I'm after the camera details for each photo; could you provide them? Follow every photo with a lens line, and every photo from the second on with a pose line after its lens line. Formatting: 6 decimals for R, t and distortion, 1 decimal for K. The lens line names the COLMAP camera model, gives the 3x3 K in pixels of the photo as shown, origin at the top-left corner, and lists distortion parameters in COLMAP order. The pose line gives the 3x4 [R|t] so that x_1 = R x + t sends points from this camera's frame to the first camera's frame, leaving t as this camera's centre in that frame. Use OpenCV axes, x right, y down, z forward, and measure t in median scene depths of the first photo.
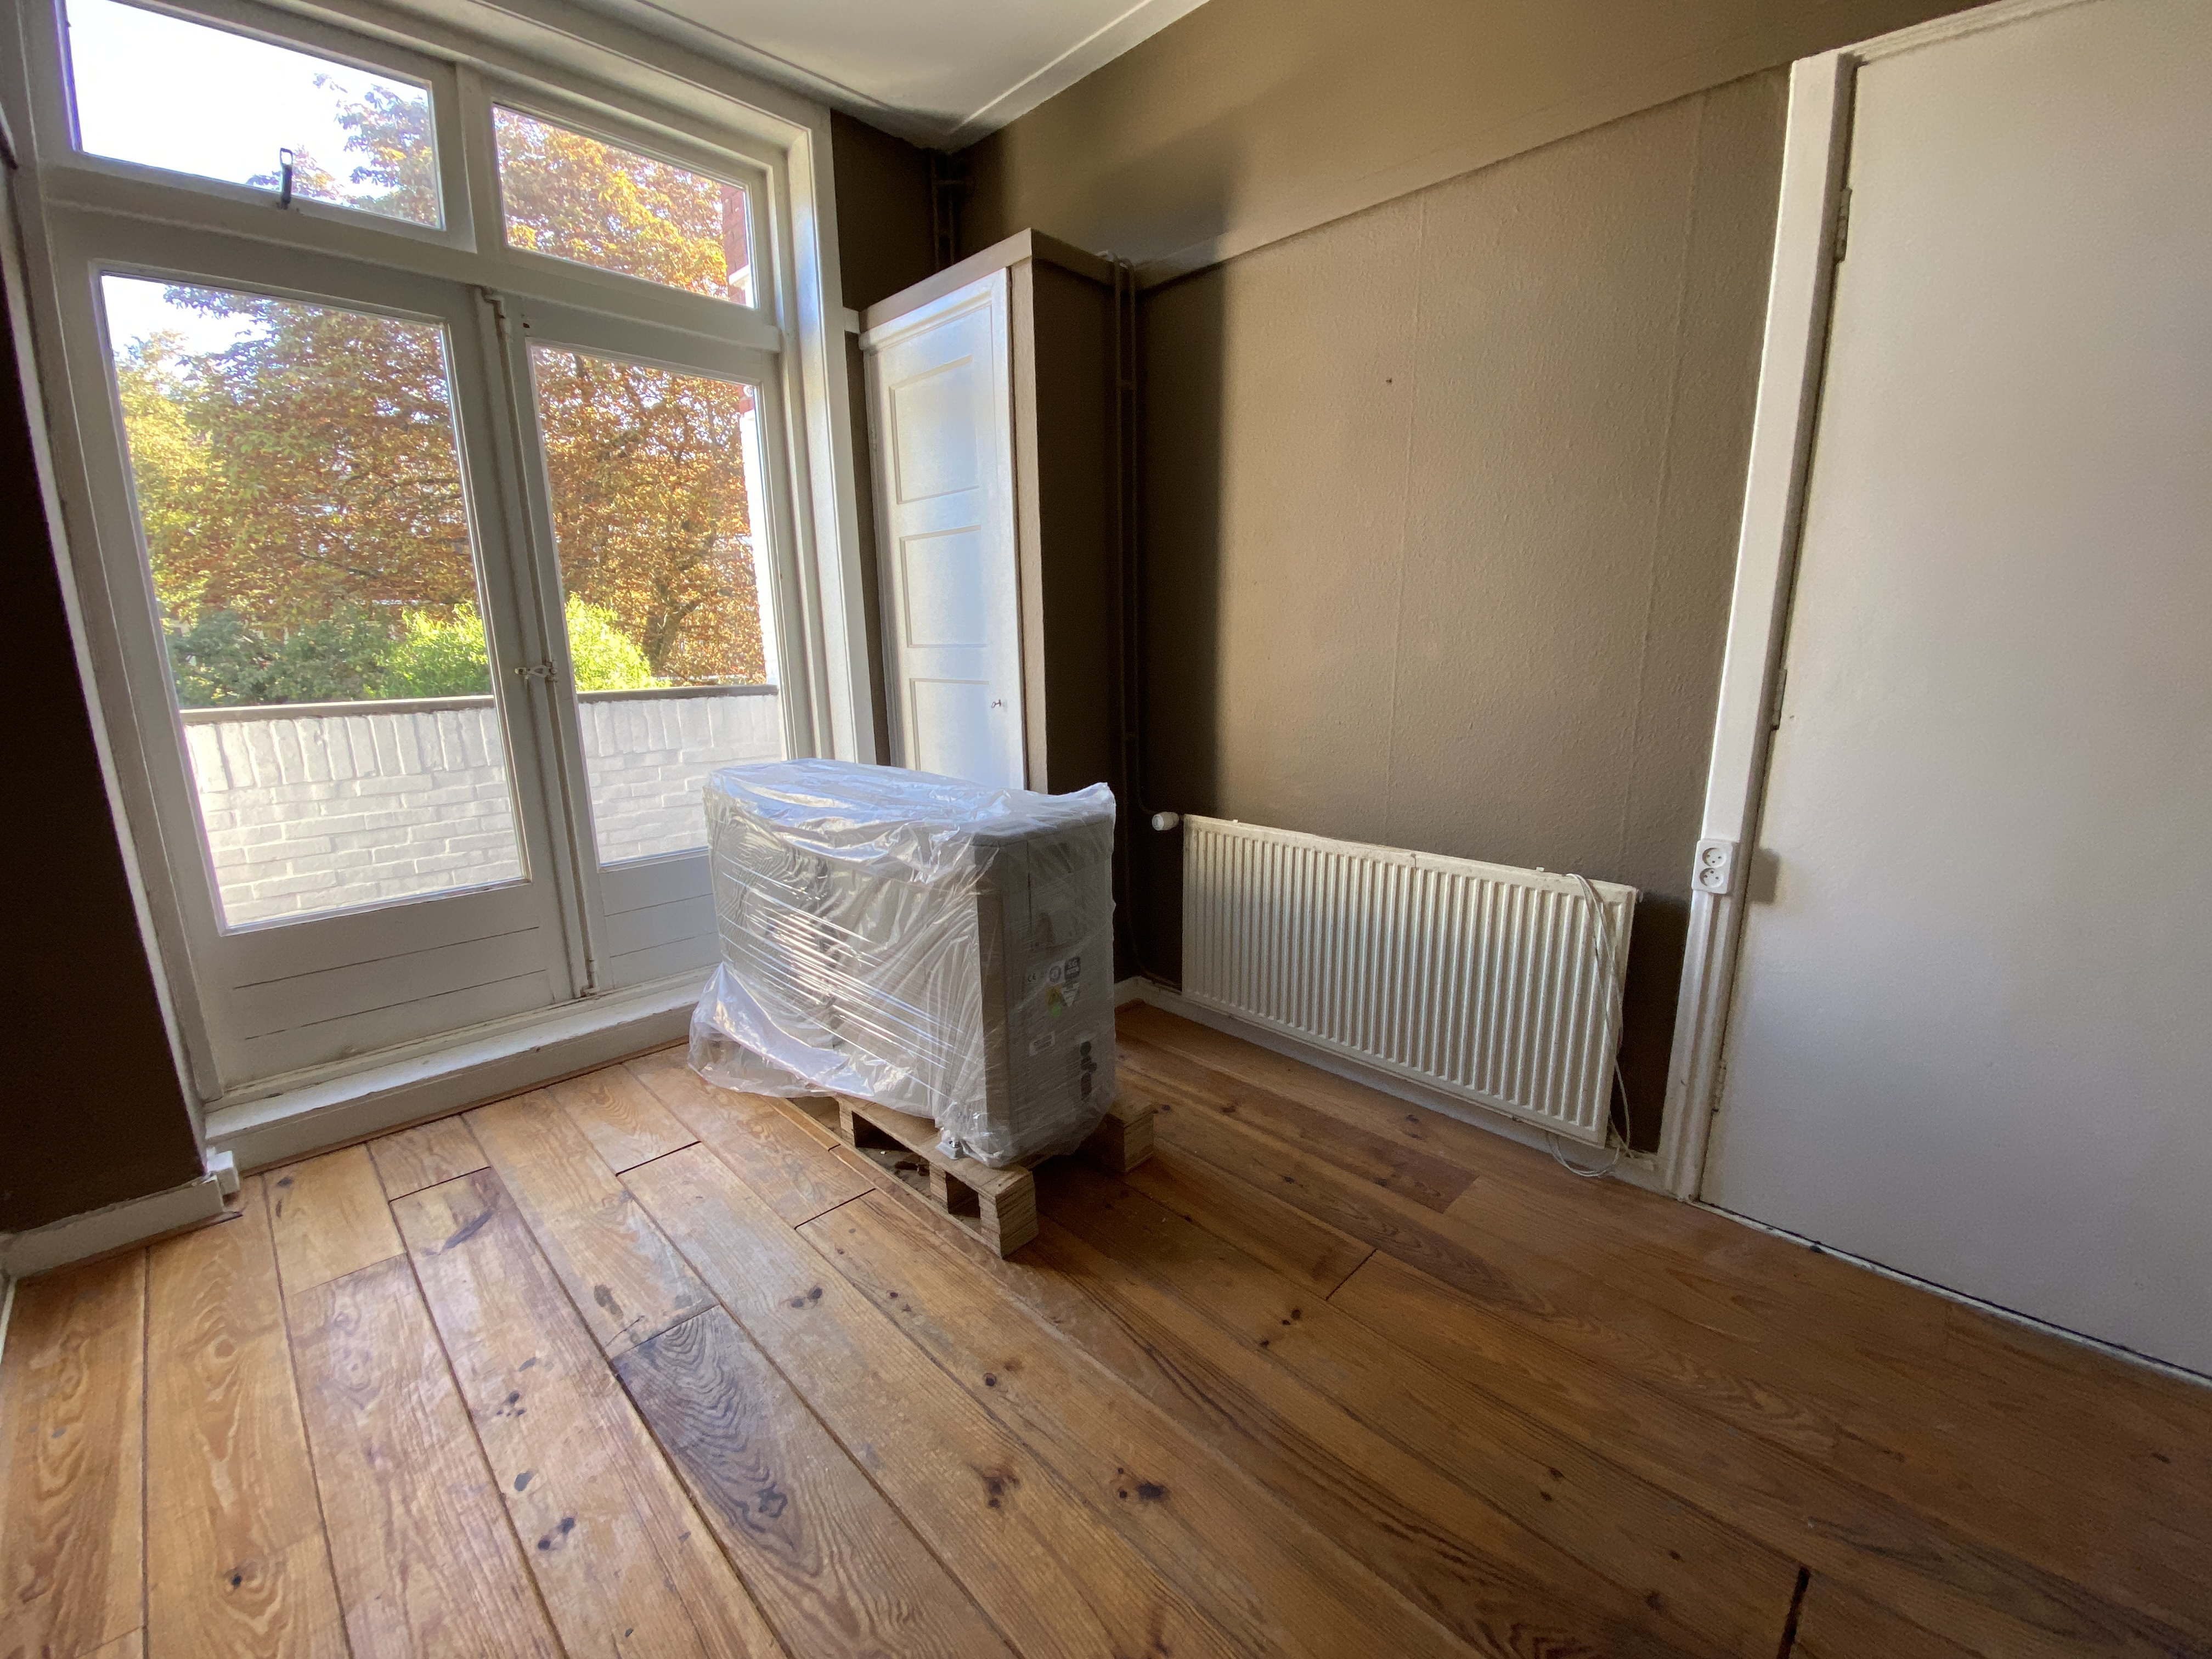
lens RADIAL K [[898.7, 0, 1113.3], [0, 898.7, 821.4], [0, 0, 1]] dist [-0.004147, -0.007035]
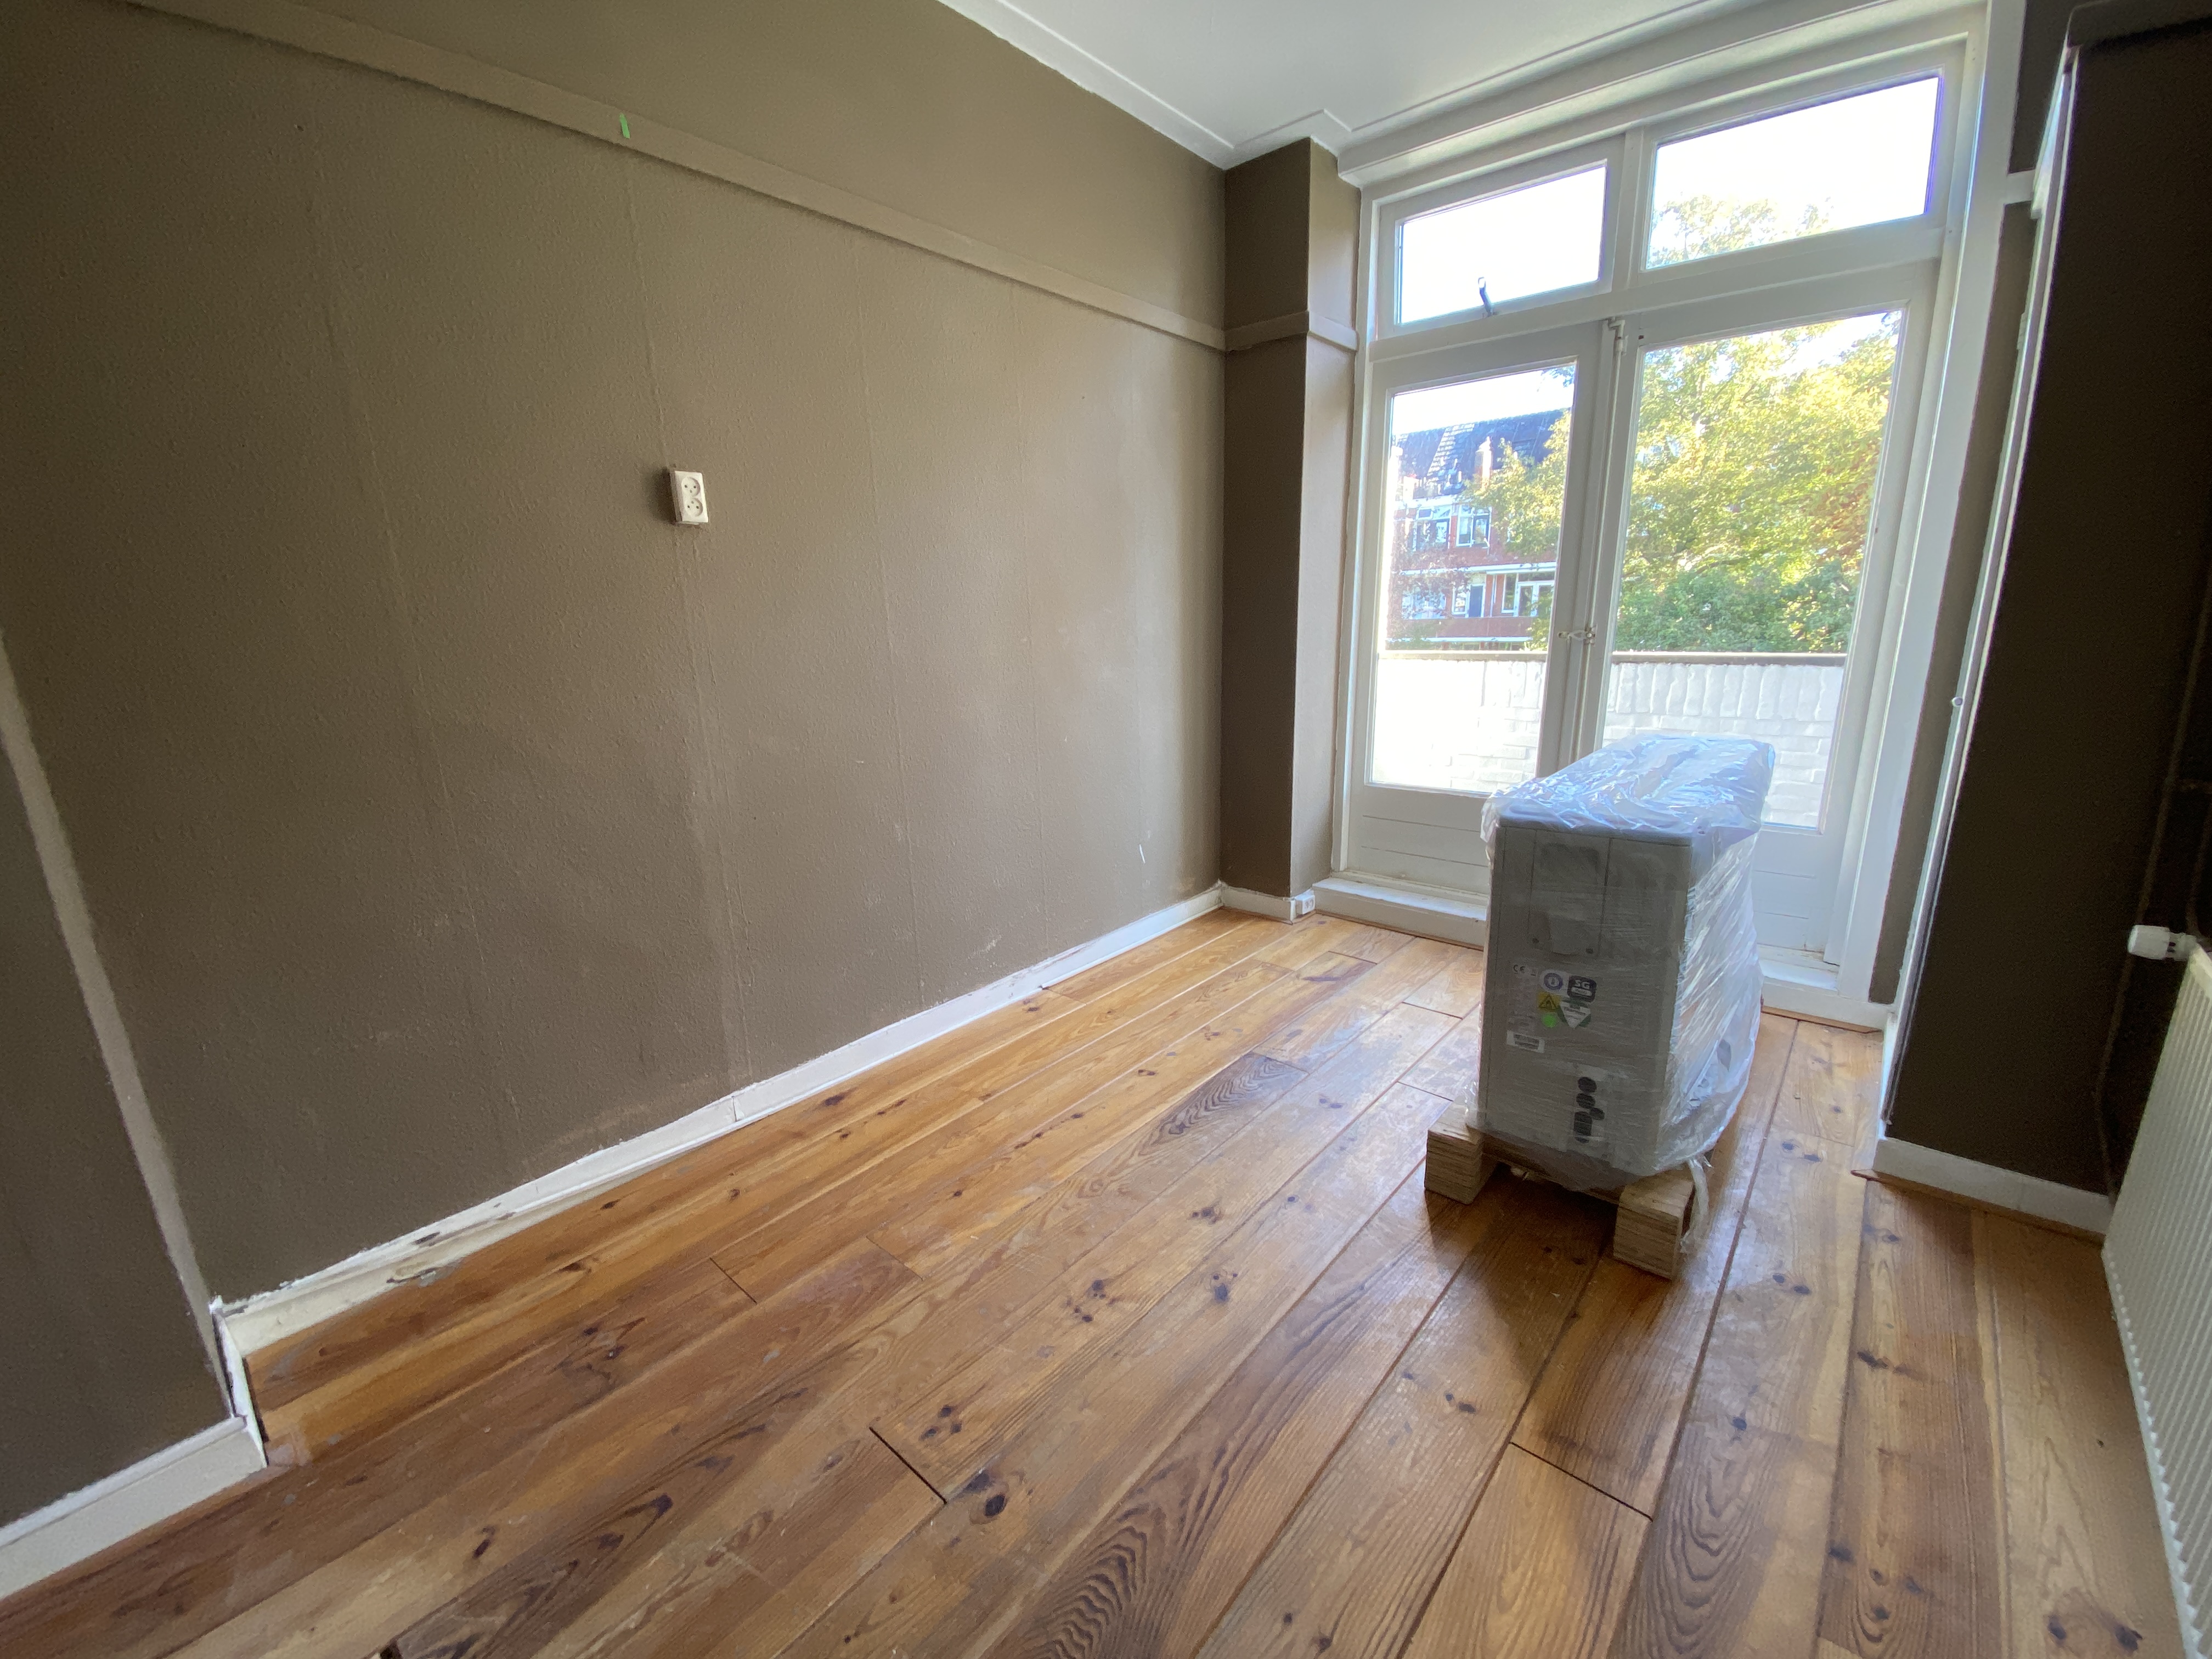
lens RADIAL K [[898.7, 0, 1110.0], [0, 898.7, 824.1], [0, 0, 1]] dist [-0.004147, -0.007035]
pose [[0.053659, 0.241009, -0.969038, 0.588098], [-0.176133, 0.957505, 0.228388, -0.092681], [0.982903, 0.158424, 0.093828, 0.313332]]
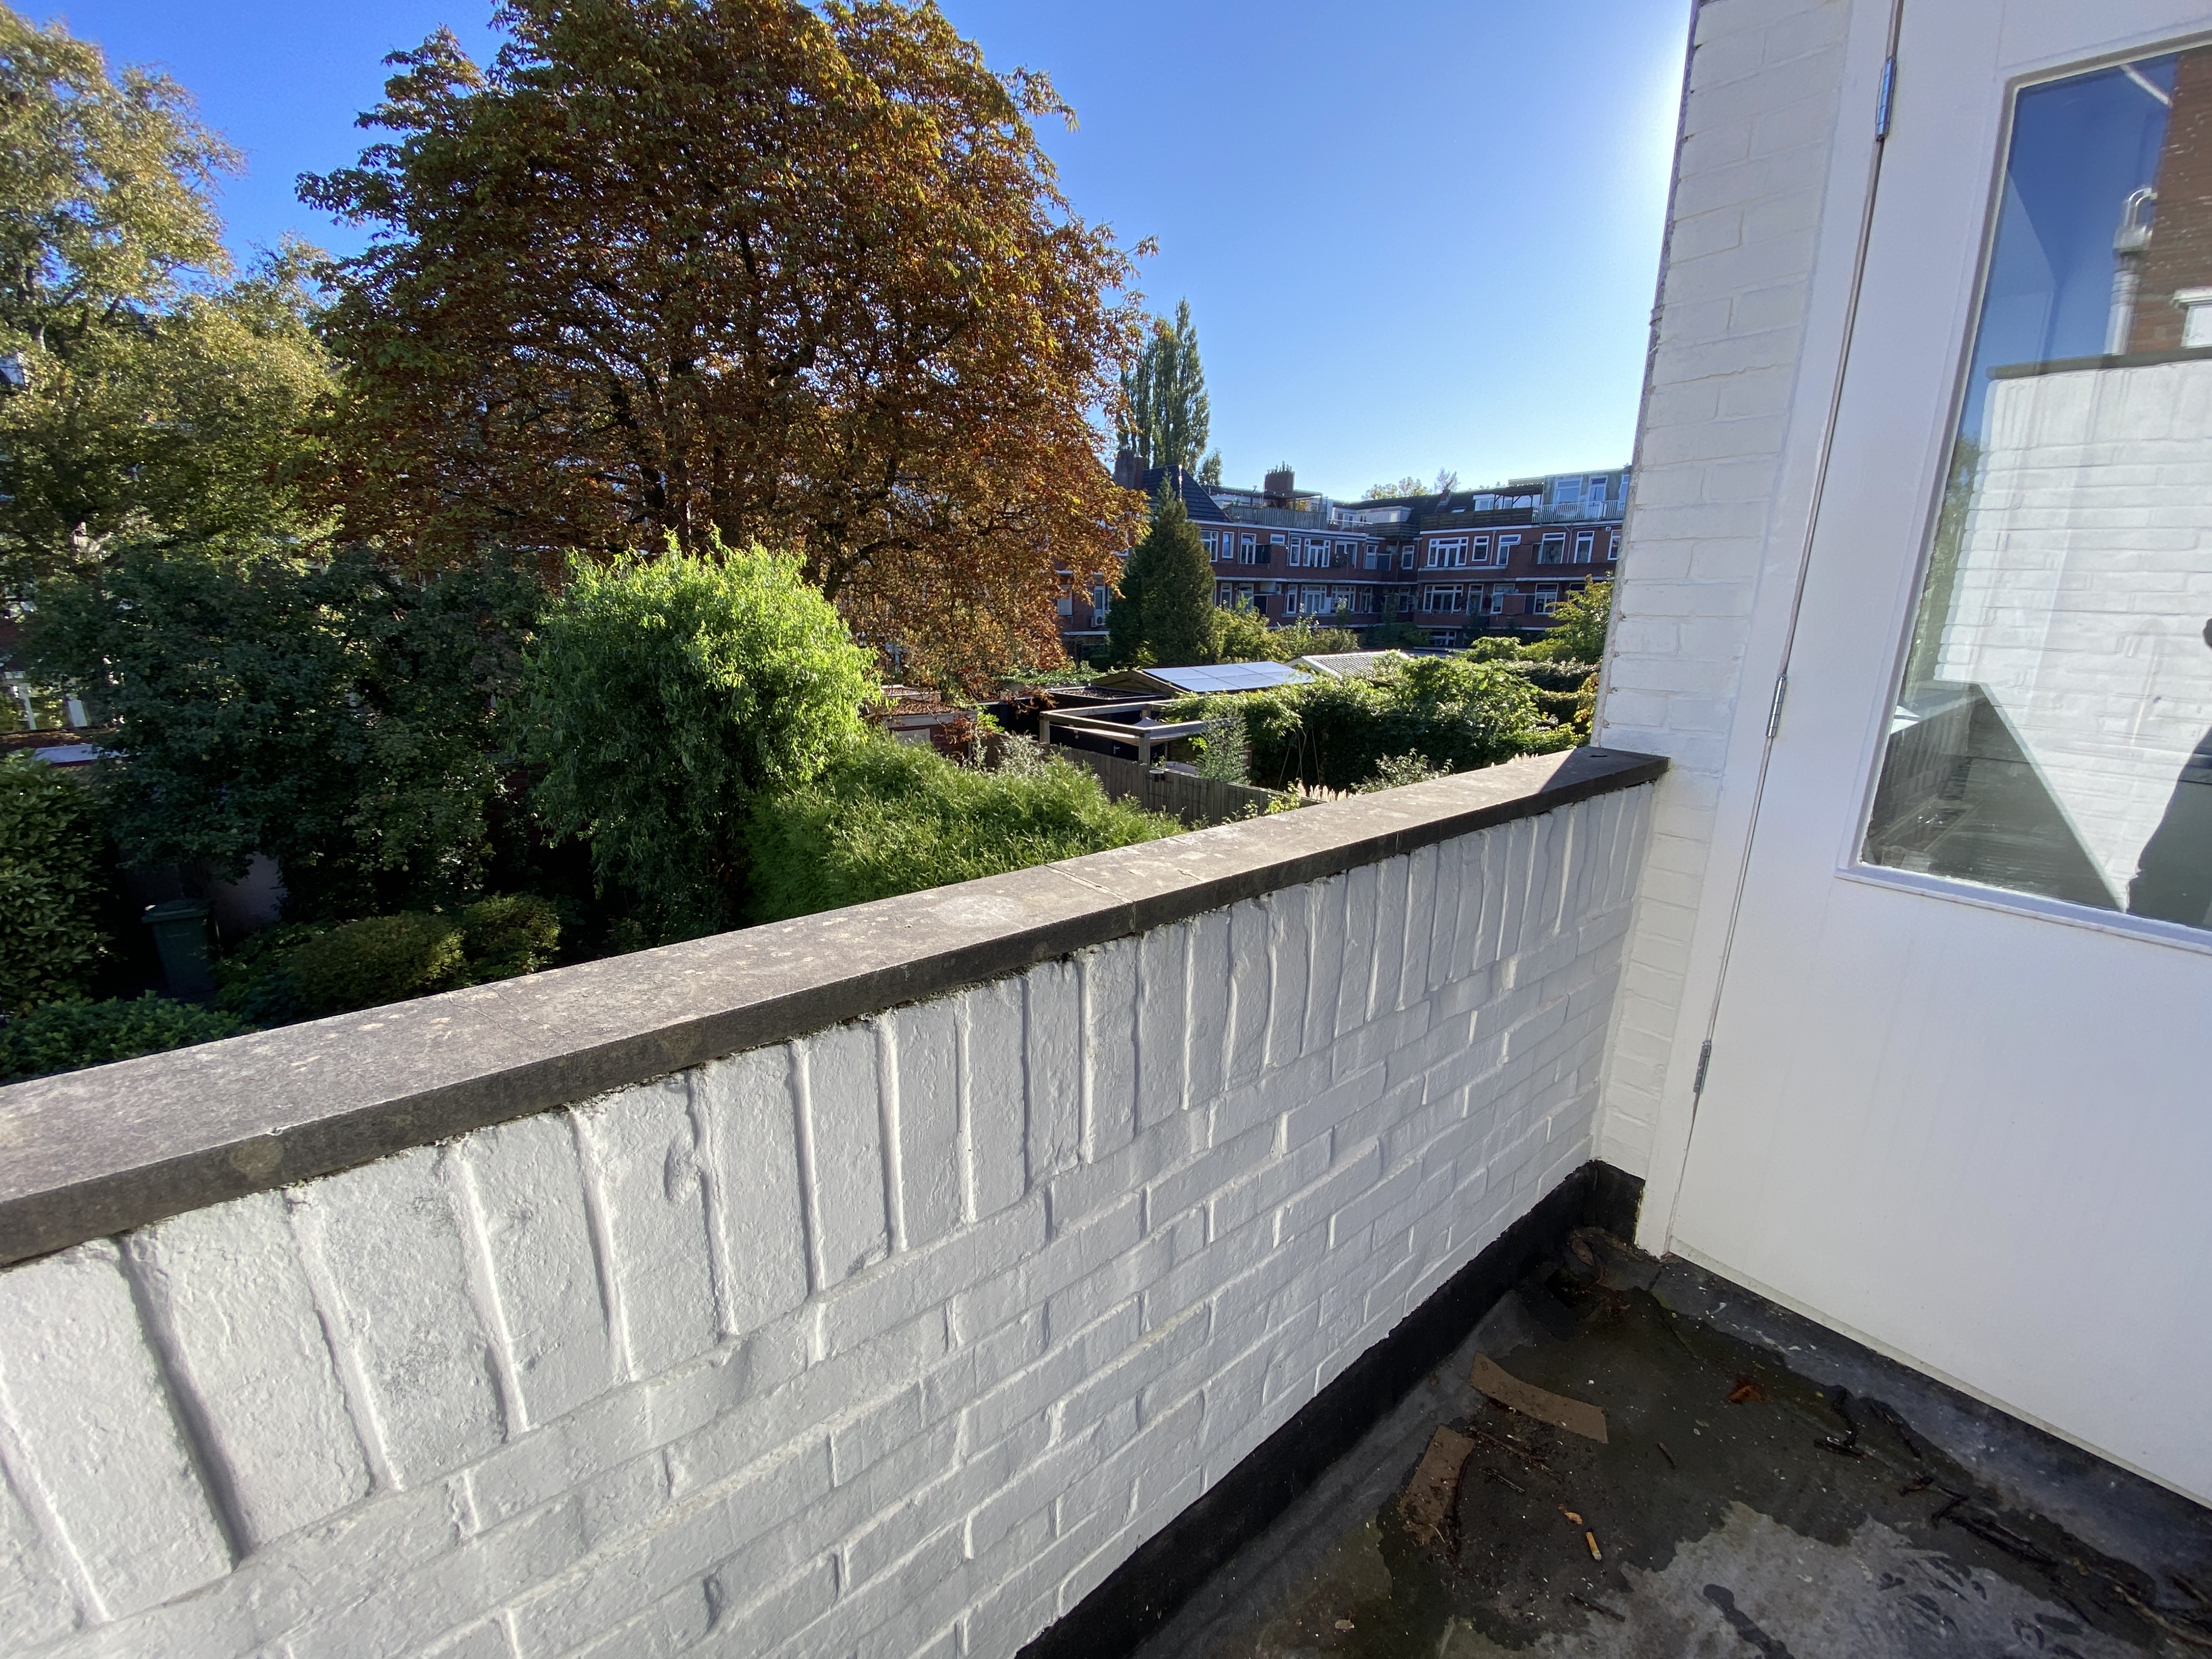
lens RADIAL K [[898.7, 0, 1130.3], [0, 898.7, 825.1], [0, 0, 1]] dist [-0.004147, -0.007035]
pose [[0.996189, 0.044538, -0.074988, -0.967232], [-0.041307, 0.998173, 0.044099, -0.223619], [0.076815, -0.040833, 0.996209, 1.008205]]
